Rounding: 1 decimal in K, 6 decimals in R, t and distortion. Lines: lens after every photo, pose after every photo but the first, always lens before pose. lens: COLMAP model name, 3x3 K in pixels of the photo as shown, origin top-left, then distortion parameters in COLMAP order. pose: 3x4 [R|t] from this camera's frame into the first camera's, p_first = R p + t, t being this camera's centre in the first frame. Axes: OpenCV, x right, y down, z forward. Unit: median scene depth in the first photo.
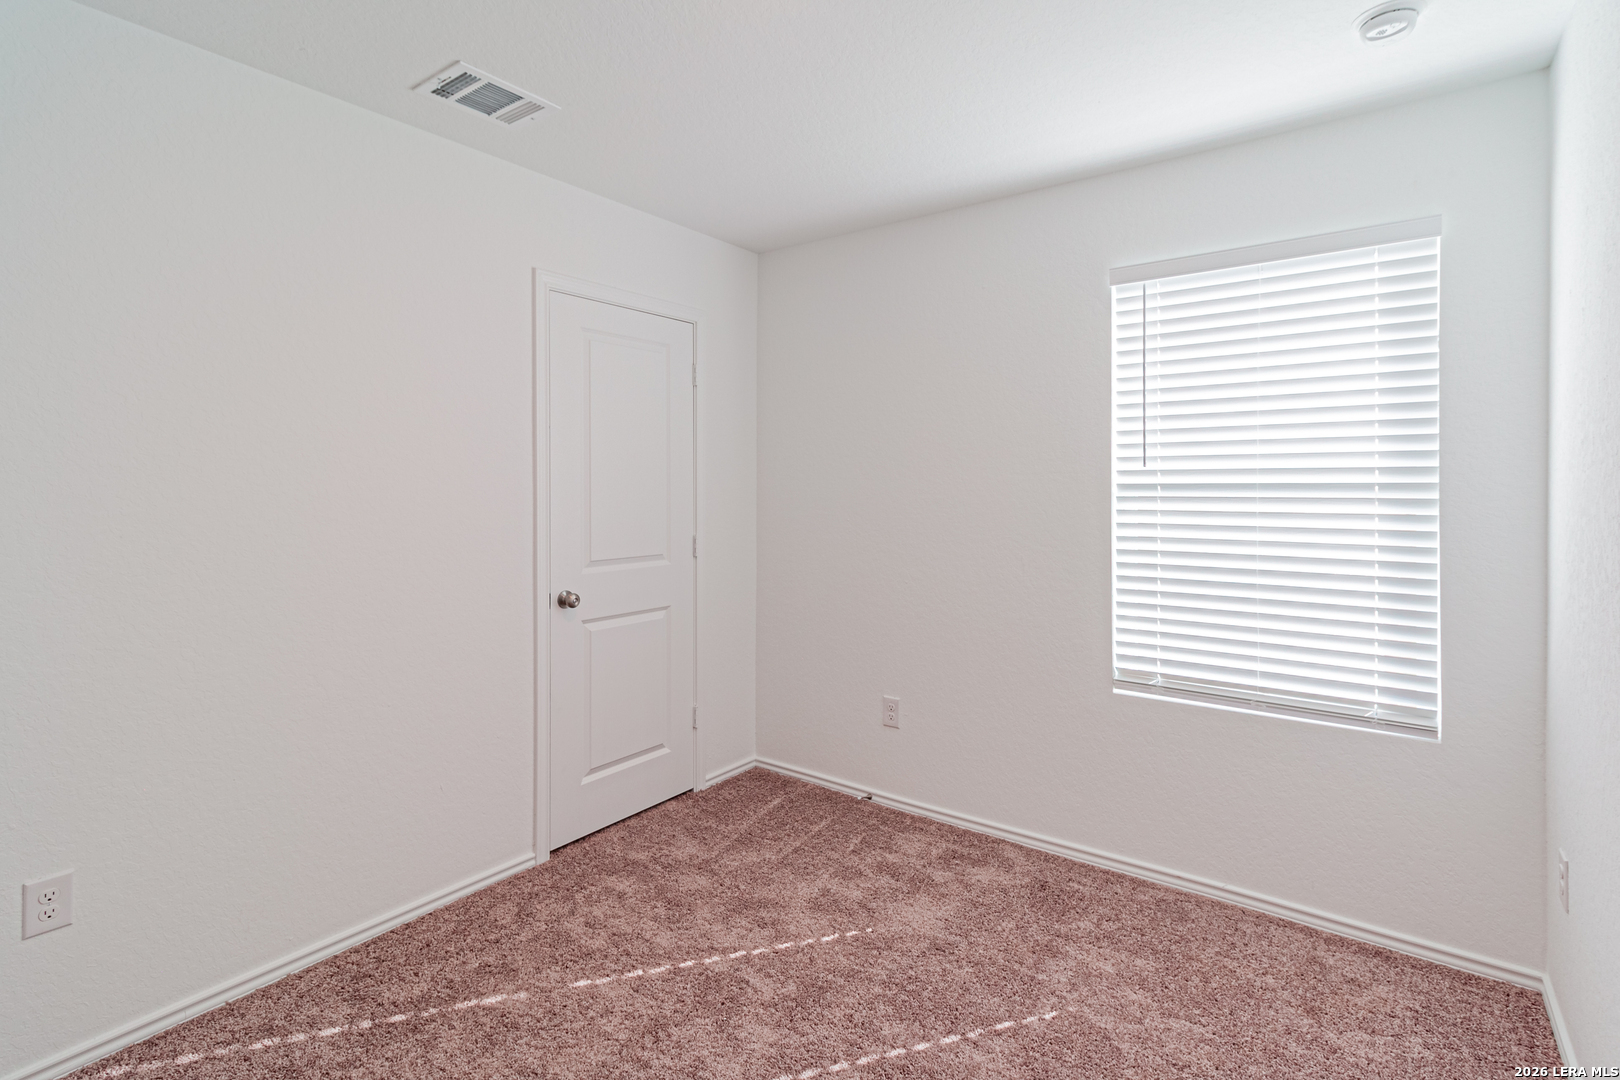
lens RADIAL K [[786.0, 0, 808.5], [0, 786.0, 488.7], [0, 0, 1]] dist [0.003804, 0.000637]
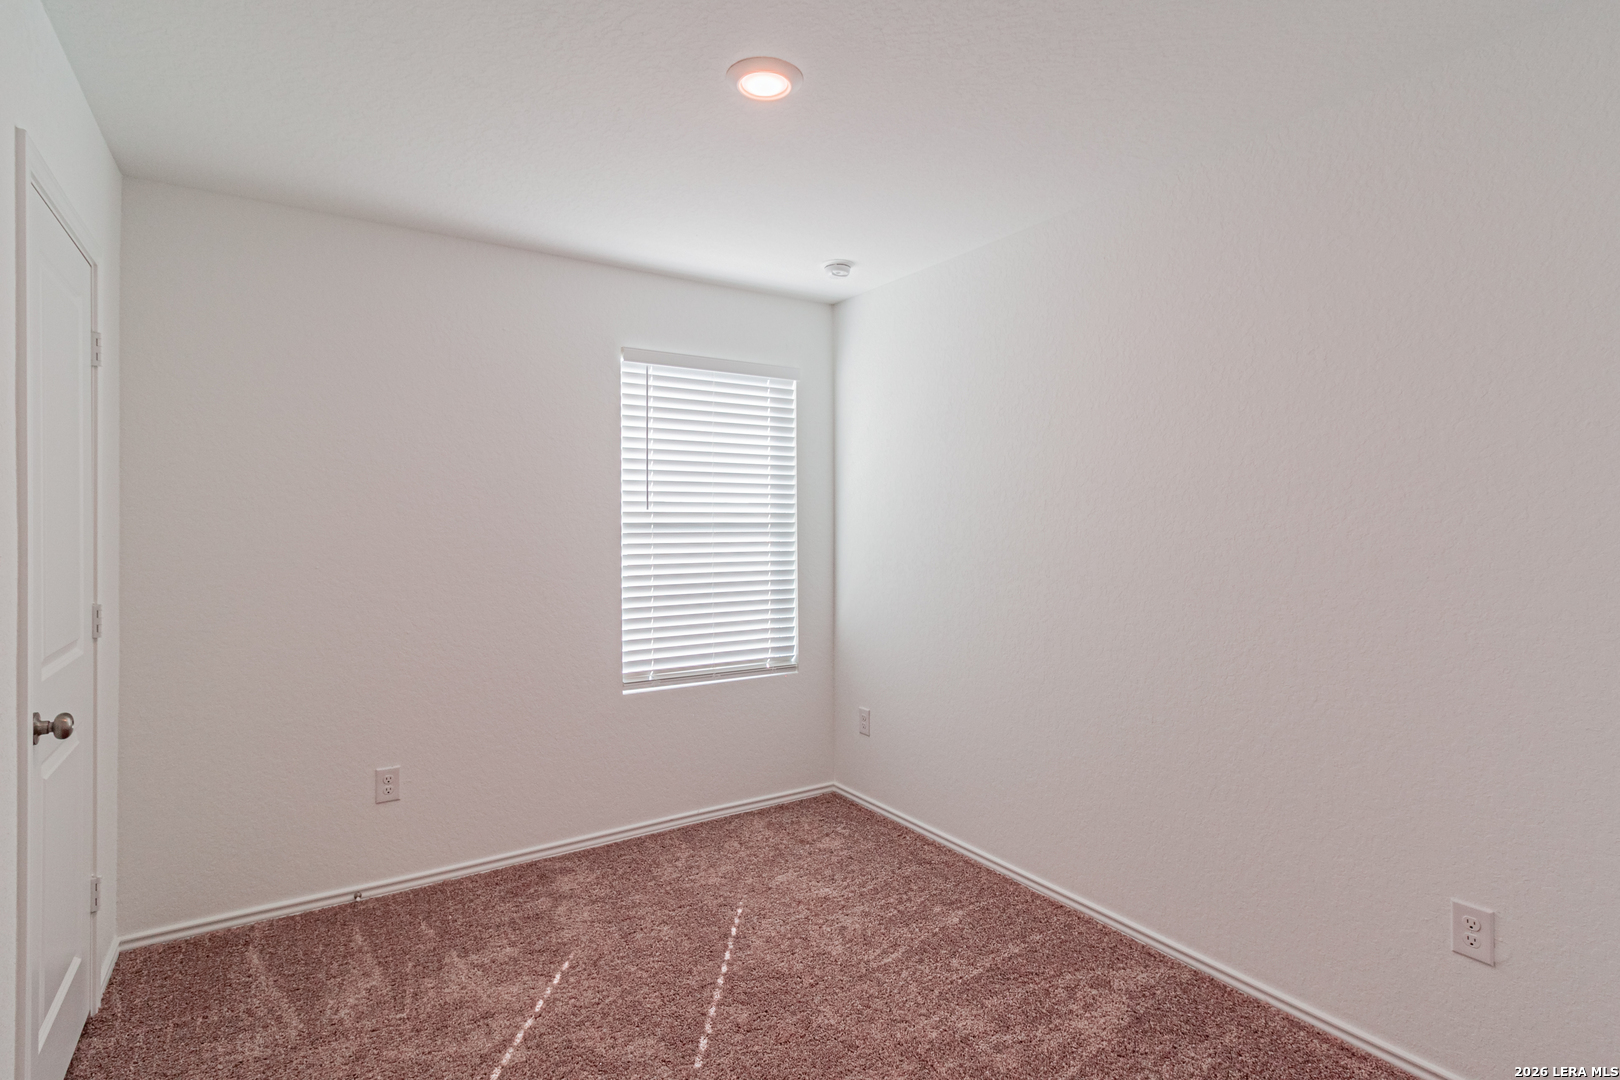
lens RADIAL K [[821.6, 0, 839.9], [0, 821.6, 527.1], [0, 0, 1]] dist [0.000453, -0.000221]
pose [[0.308544, -0.002757, 0.951206, -0.730394], [0.007232, 0.999974, 0.000552, 0.001820], [-0.951183, 0.006709, 0.308556, 0.291176]]
